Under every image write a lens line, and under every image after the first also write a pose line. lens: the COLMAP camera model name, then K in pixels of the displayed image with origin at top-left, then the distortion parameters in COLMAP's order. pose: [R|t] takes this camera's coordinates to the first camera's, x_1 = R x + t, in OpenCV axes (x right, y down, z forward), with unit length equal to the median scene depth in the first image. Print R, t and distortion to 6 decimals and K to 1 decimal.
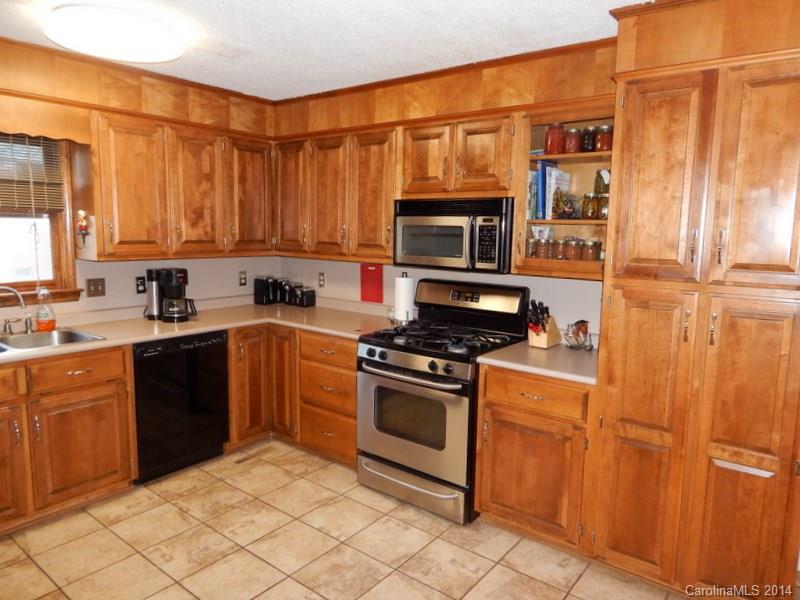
lens RADIAL K [[537.8, 0, 403.5], [0, 537.8, 300.0], [0, 0, 1]] dist [-0.021834, 0.005611]
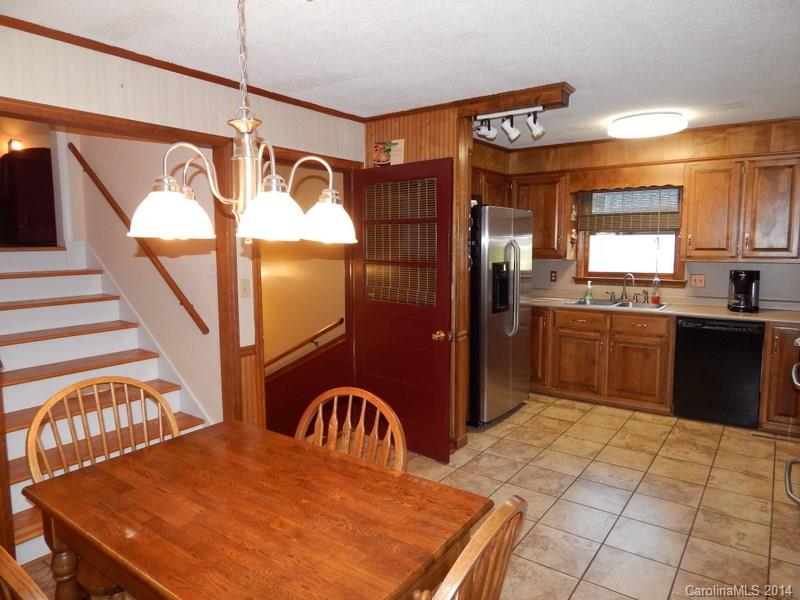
lens RADIAL K [[537.8, 0, 408.3], [0, 537.8, 297.7], [0, 0, 1]] dist [-0.021834, 0.005611]
pose [[0.026696, 0.077267, -0.996653, 0.970690], [-0.124476, 0.989506, 0.073379, 0.015106], [0.991863, 0.122100, 0.036034, 0.198870]]
